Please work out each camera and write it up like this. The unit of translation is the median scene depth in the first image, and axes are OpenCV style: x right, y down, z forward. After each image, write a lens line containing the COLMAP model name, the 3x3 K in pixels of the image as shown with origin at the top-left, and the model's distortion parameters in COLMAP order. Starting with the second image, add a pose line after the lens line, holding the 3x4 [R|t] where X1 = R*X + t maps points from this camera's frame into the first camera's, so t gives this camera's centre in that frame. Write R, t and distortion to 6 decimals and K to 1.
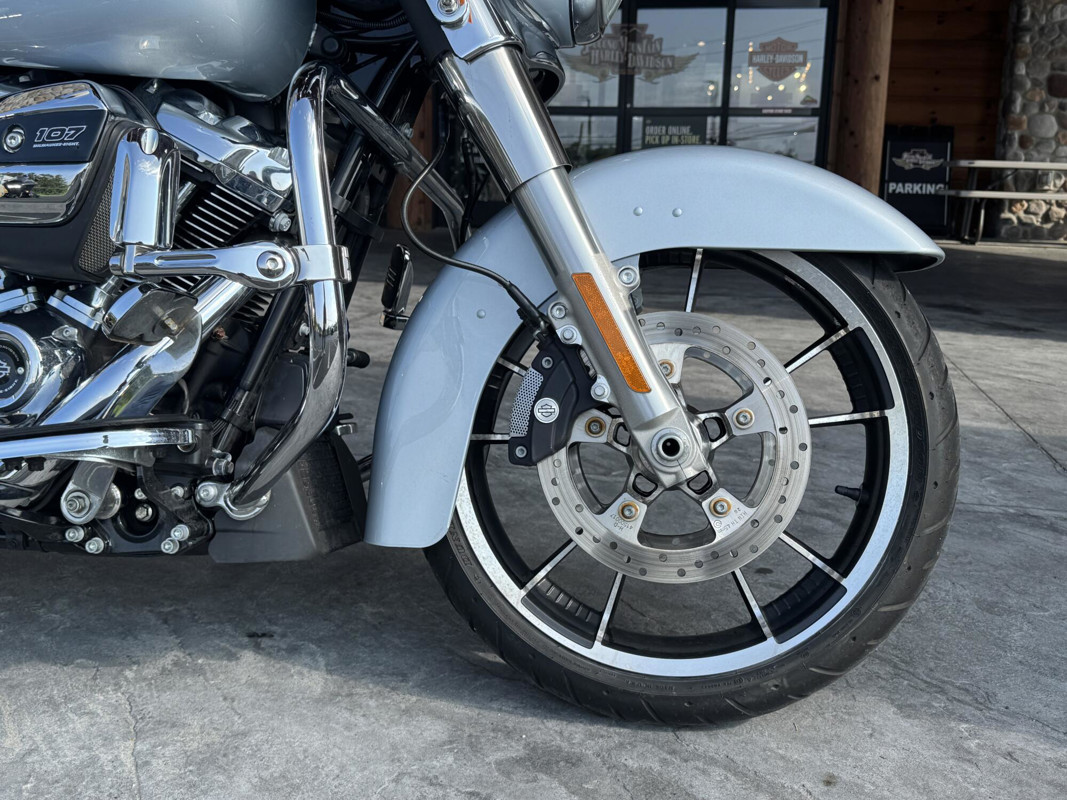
lens RADIAL K [[1068.0, 0, 533.5], [0, 1068.0, 400.0], [0, 0, 1]] dist [0.149472, -0.324796]
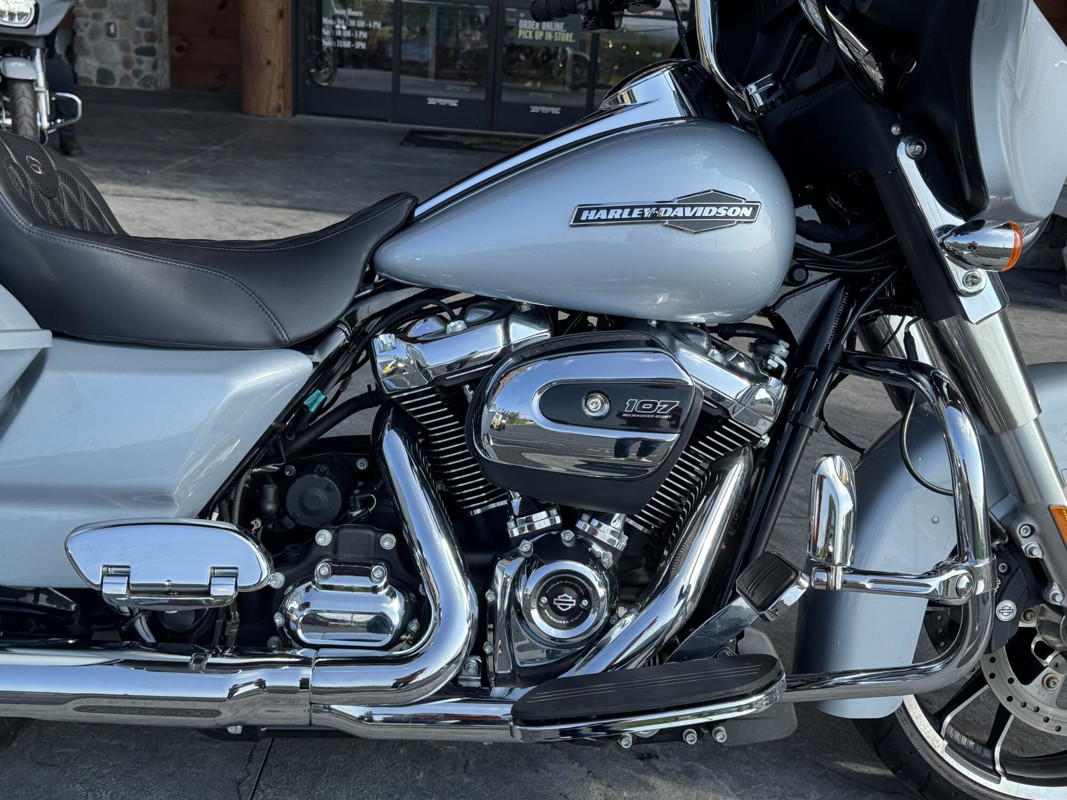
lens RADIAL K [[1068.0, 0, 533.5], [0, 1068.0, 400.0], [0, 0, 1]] dist [0.149472, -0.324796]
pose [[0.979409, -0.019814, 0.200911, -0.688420], [-0.007775, 0.990731, 0.135612, -0.355007], [-0.201736, -0.134382, 0.970177, -0.026435]]
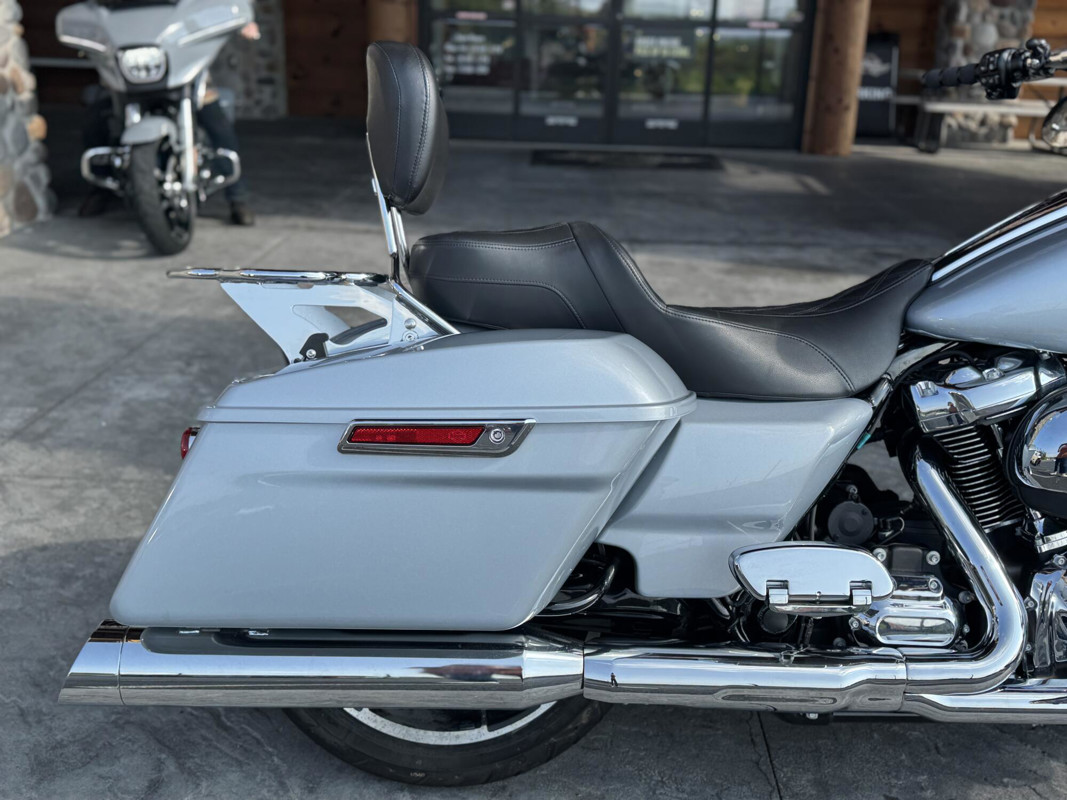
lens RADIAL K [[1068.0, 0, 533.5], [0, 1068.0, 400.0], [0, 0, 1]] dist [0.149472, -0.324796]
pose [[0.986804, -0.045138, 0.155503, -1.266458], [0.024392, 0.990840, 0.132823, -0.433111], [-0.160074, -0.127277, 0.978865, -0.127507]]
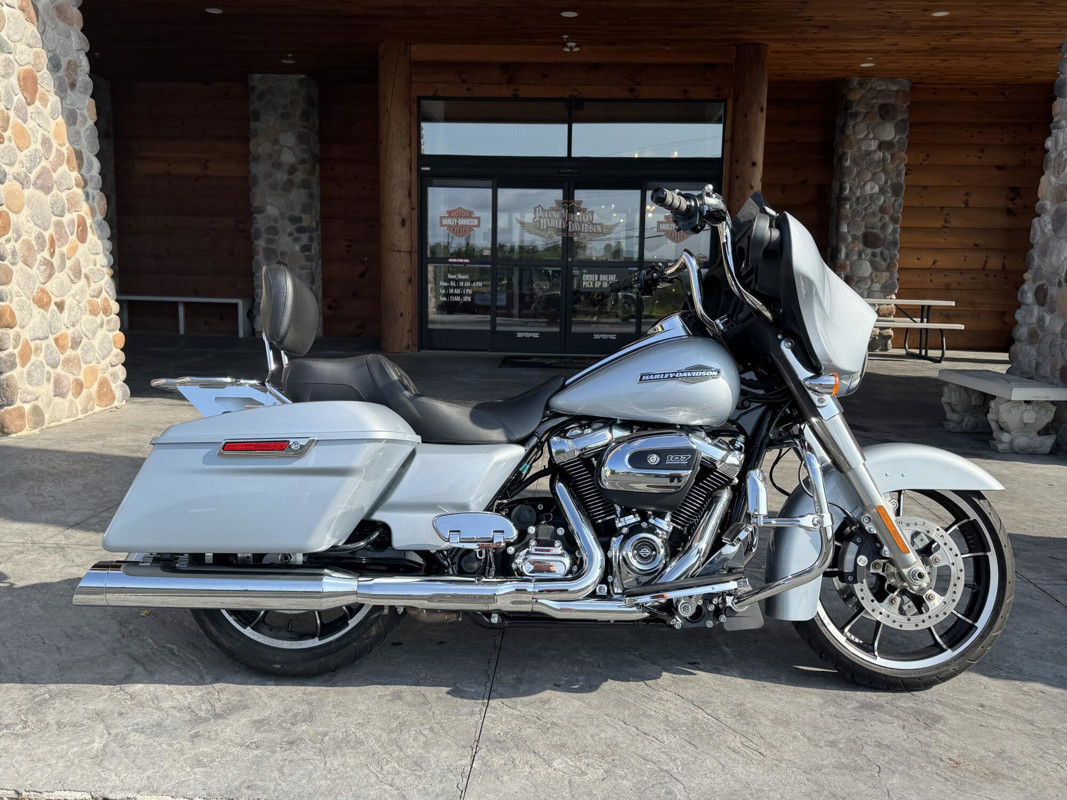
lens RADIAL K [[936.1, 0, 533.5], [0, 936.1, 400.0], [0, 0, 1]] dist [0.123954, -0.258325]
pose [[0.989917, -0.025124, 0.139405, -0.948070], [0.034141, 0.997450, -0.062676, -0.227748], [-0.137475, 0.066803, 0.988250, -0.975323]]
